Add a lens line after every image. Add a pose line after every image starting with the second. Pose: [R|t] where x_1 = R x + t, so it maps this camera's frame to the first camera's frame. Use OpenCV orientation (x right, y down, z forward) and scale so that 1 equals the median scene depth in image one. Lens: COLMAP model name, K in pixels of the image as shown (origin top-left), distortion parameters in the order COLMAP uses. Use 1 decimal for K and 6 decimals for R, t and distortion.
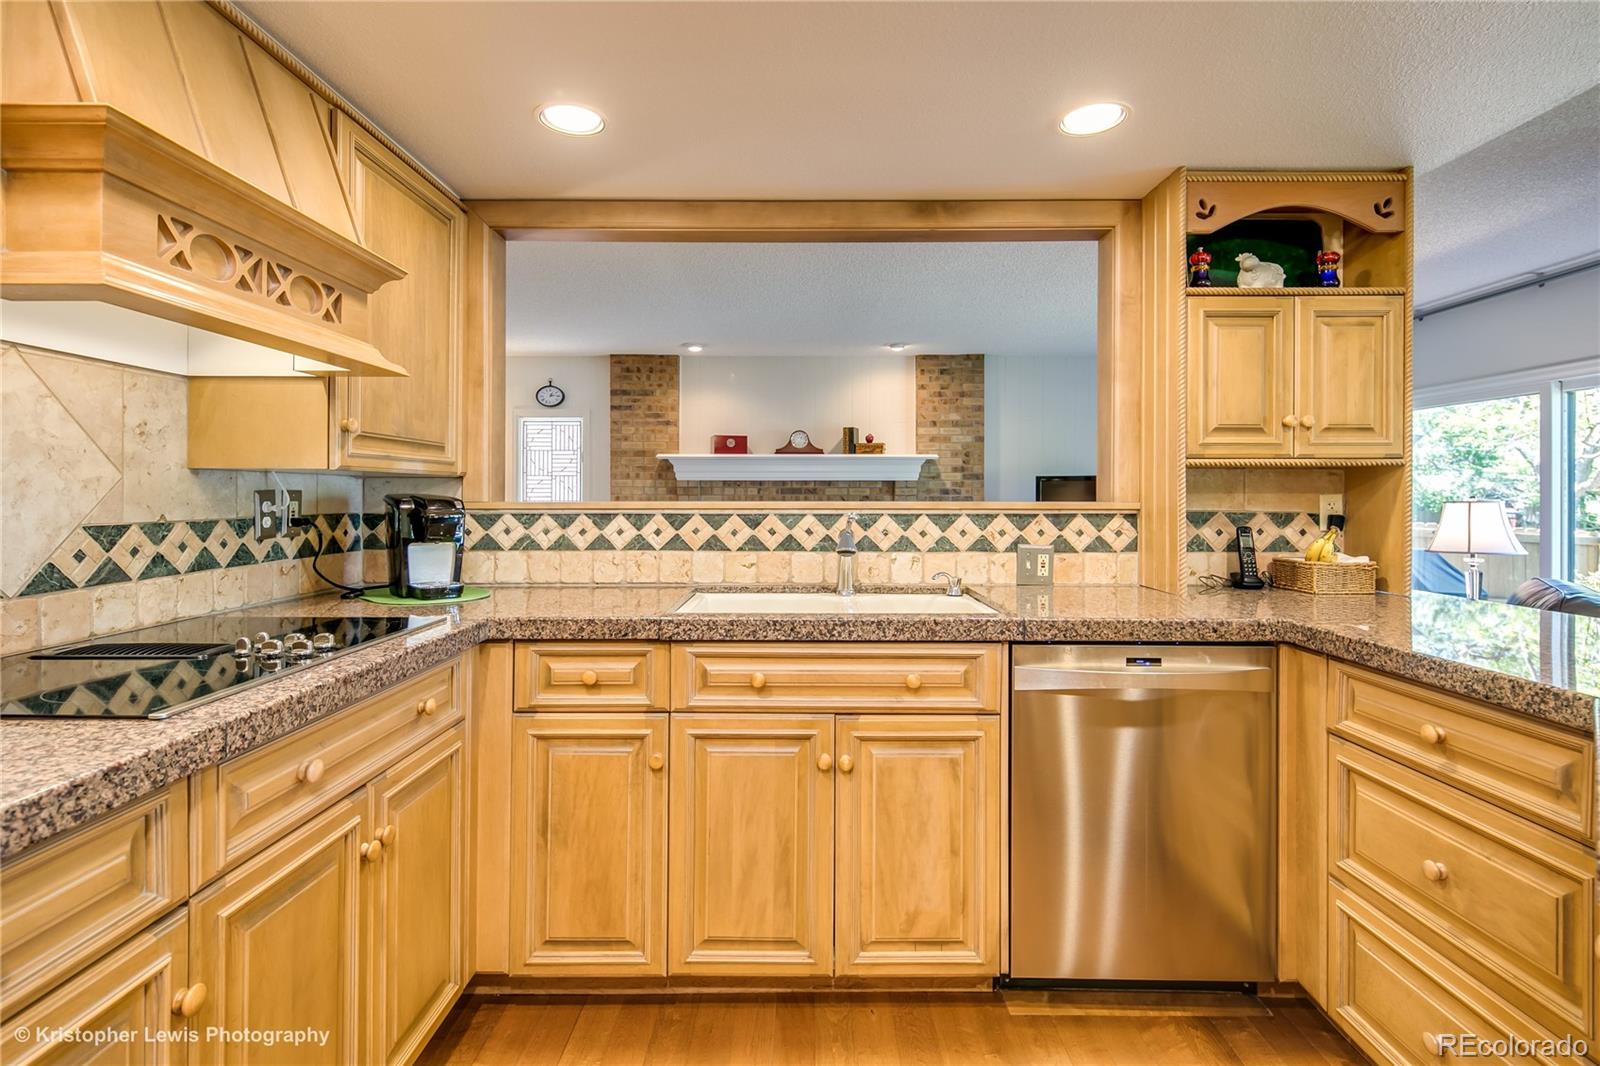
lens RADIAL K [[771.9, 0, 804.2], [0, 771.9, 484.3], [0, 0, 1]] dist [0.004656, -0.001782]
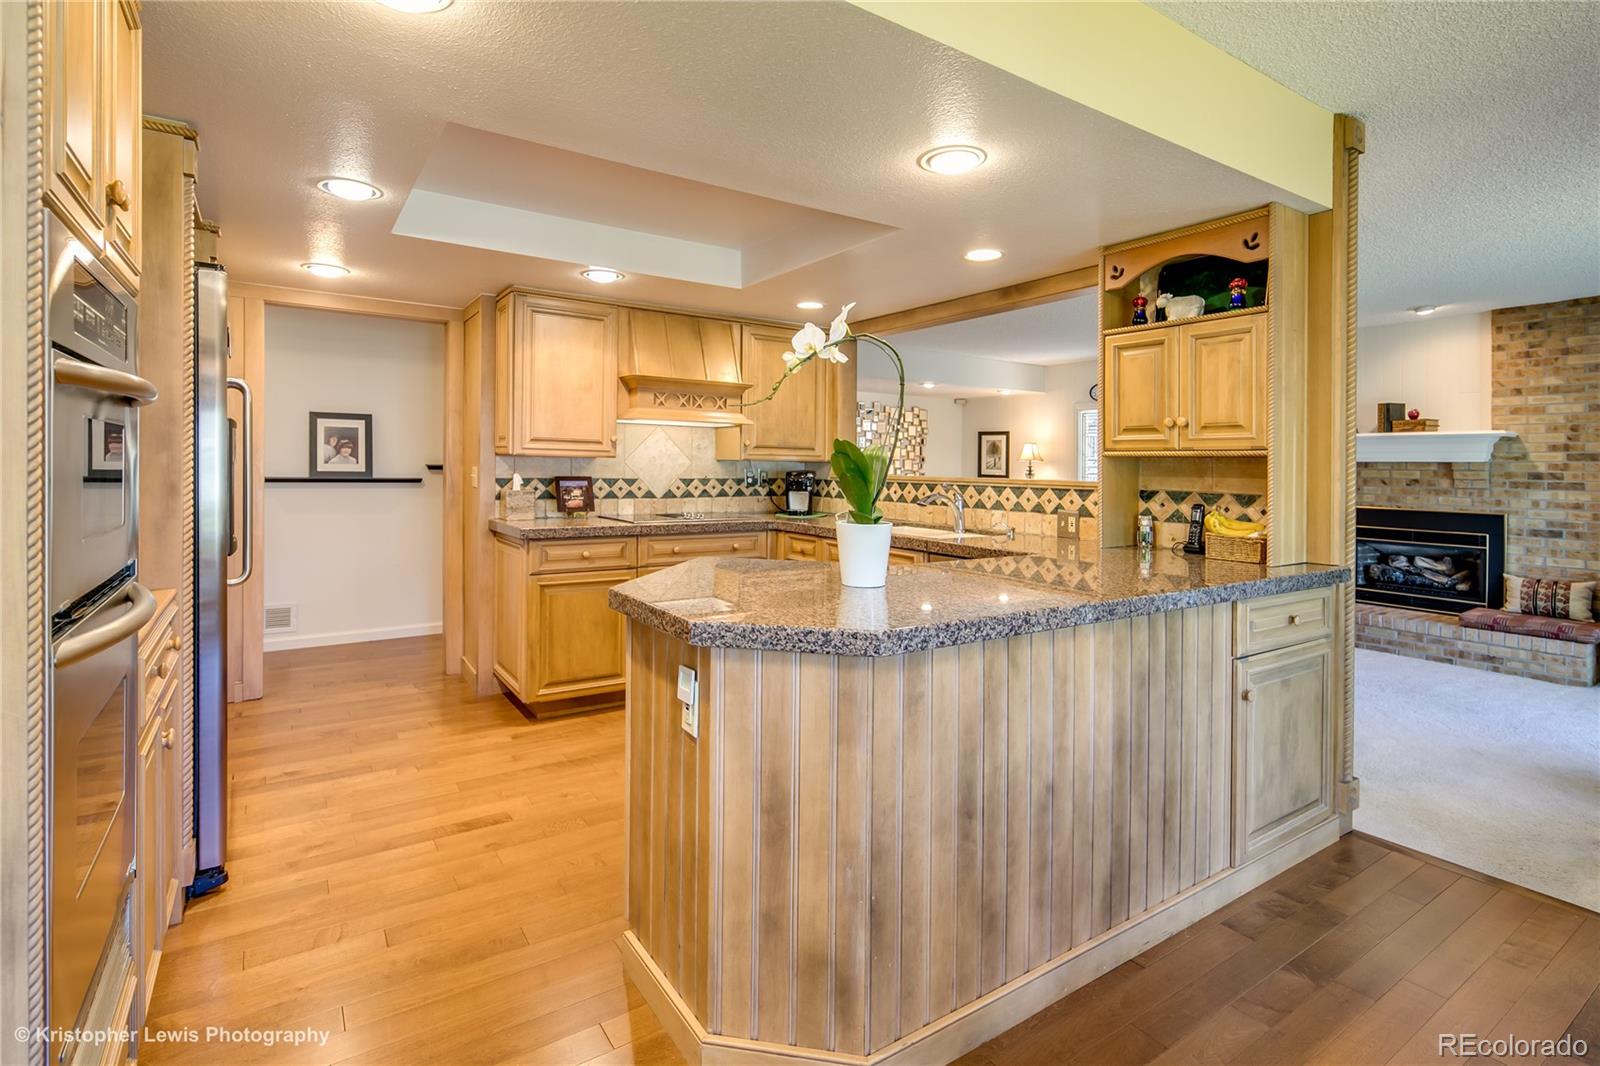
lens RADIAL K [[771.9, 0, 795.9], [0, 771.9, 462.0], [0, 0, 1]] dist [0.004656, -0.001782]
pose [[0.556270, 0.003105, -0.830996, 0.426753], [-0.002416, 0.999995, 0.002119, -0.004872], [0.830998, 0.000829, 0.556275, -0.080670]]
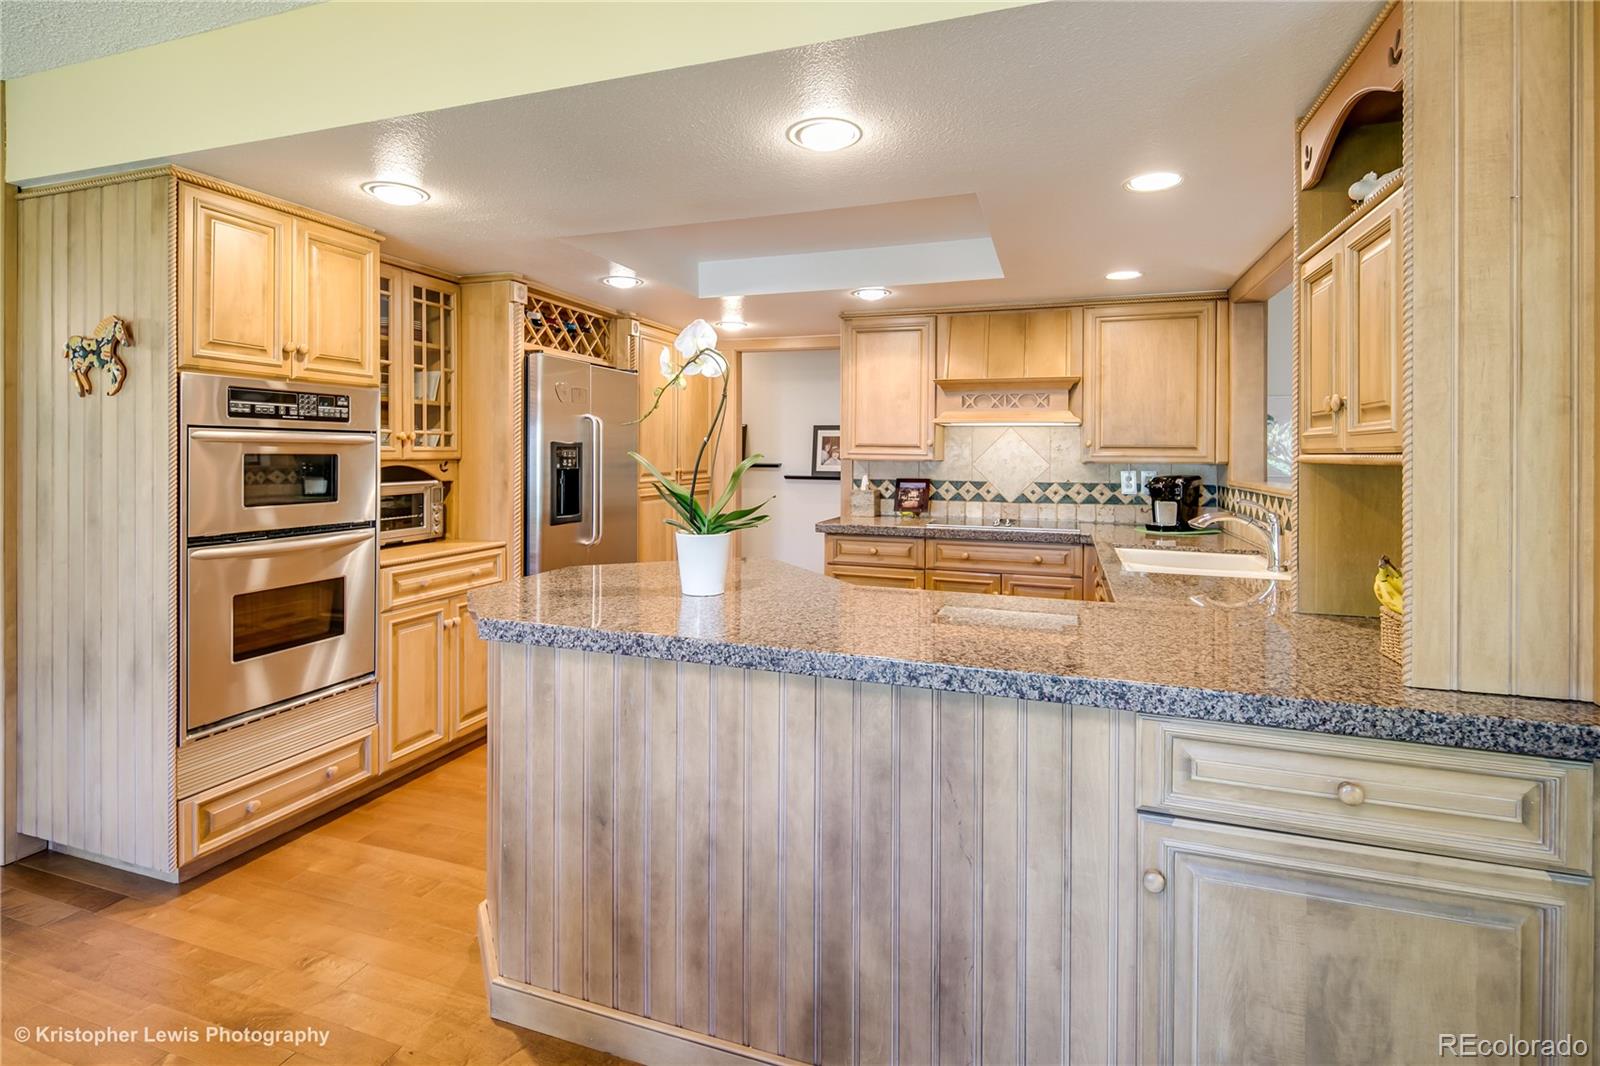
lens RADIAL K [[771.9, 0, 798.3], [0, 771.9, 453.5], [0, 0, 1]] dist [0.004656, -0.001782]
pose [[-0.325950, -0.002749, -0.945383, 0.470298], [0.005654, 0.999972, -0.004857, -0.010371], [0.945370, -0.006928, -0.325926, 0.238121]]
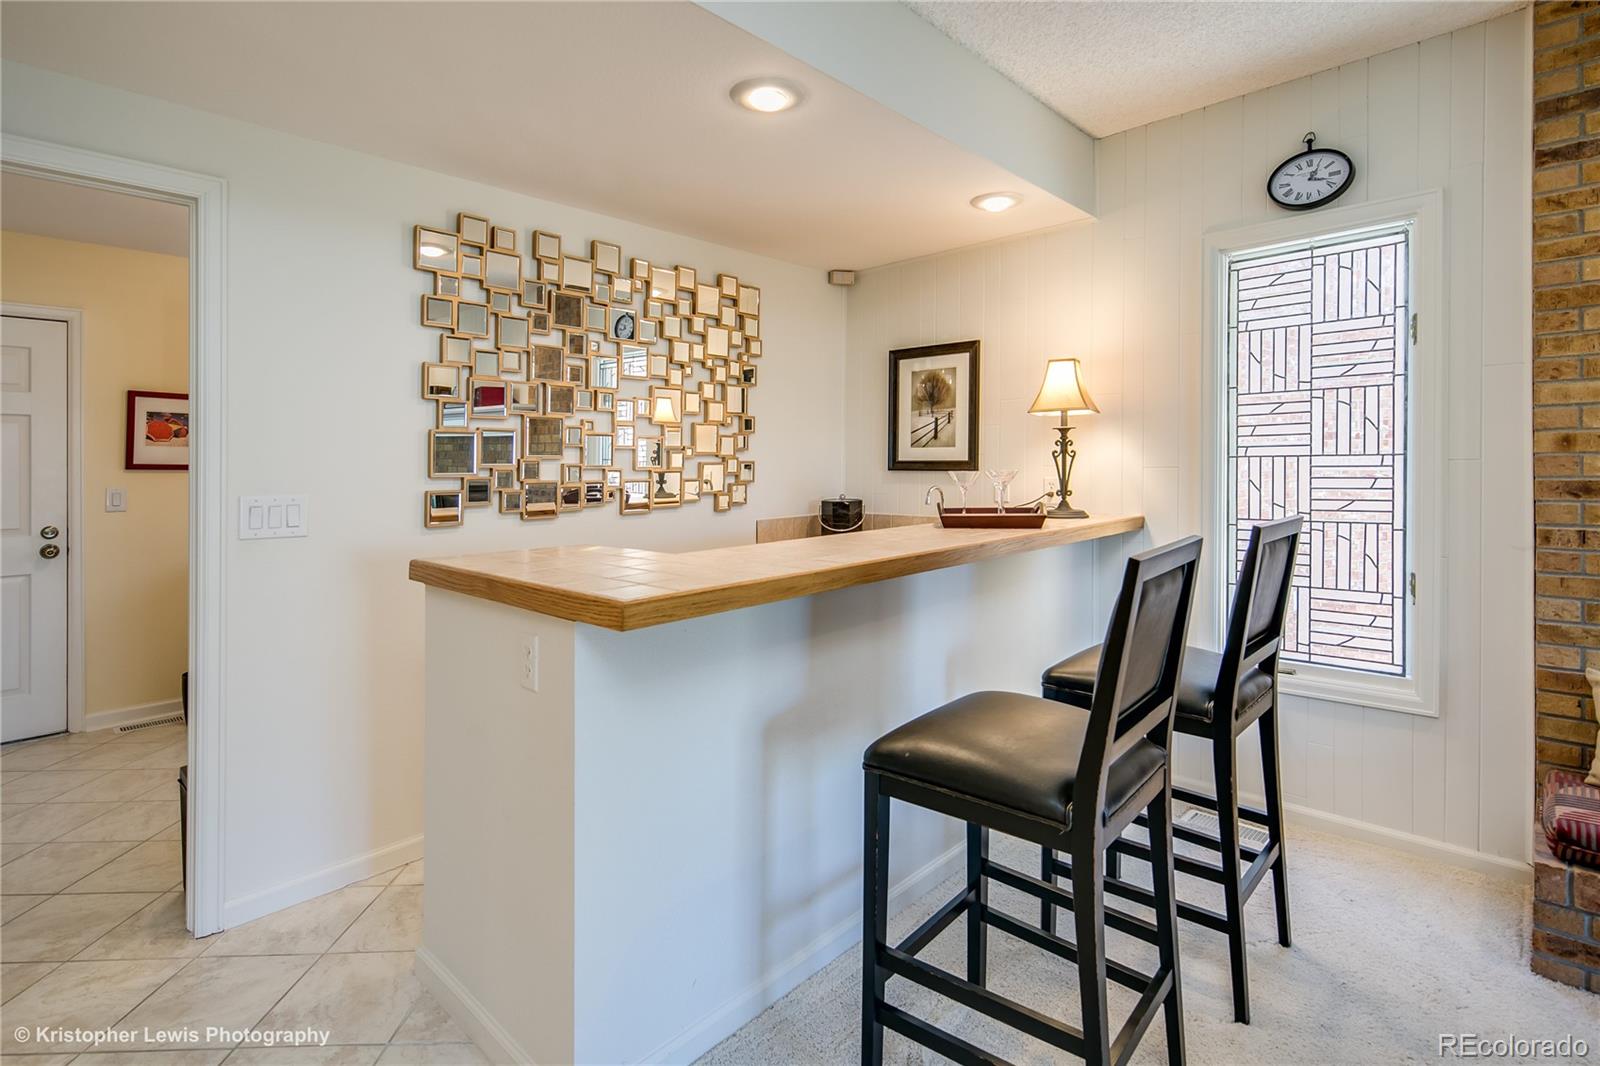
lens RADIAL K [[771.9, 0, 798.1], [0, 771.9, 467.5], [0, 0, 1]] dist [0.004656, -0.001782]
pose [[0.724980, -0.011728, -0.688670, -0.255834], [0.025904, 0.999612, 0.010246, 0.017882], [0.688283, -0.025267, 0.725002, 0.560136]]
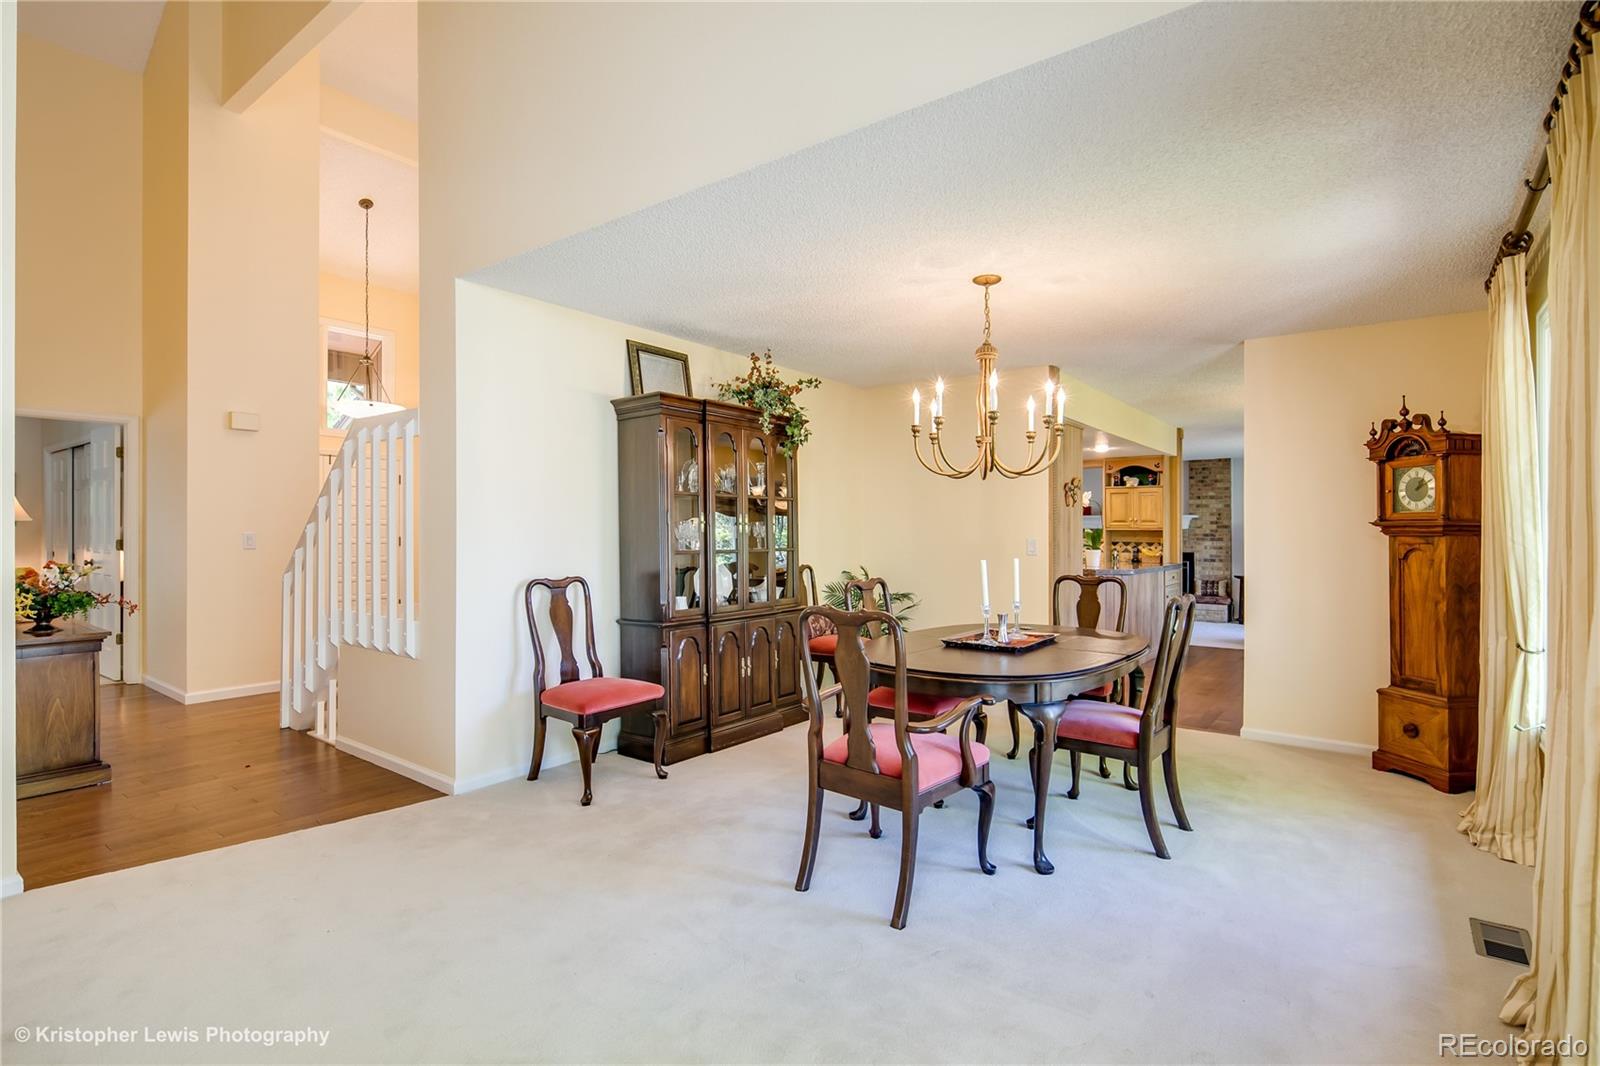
lens RADIAL K [[771.9, 0, 789.9], [0, 771.9, 526.7], [0, 0, 1]] dist [0.004656, -0.001782]
pose [[0.786891, -0.001759, -0.617090, 0.539938], [0.004306, 0.999987, 0.002641, -0.019384], [0.617077, -0.004735, 0.786888, -1.038931]]
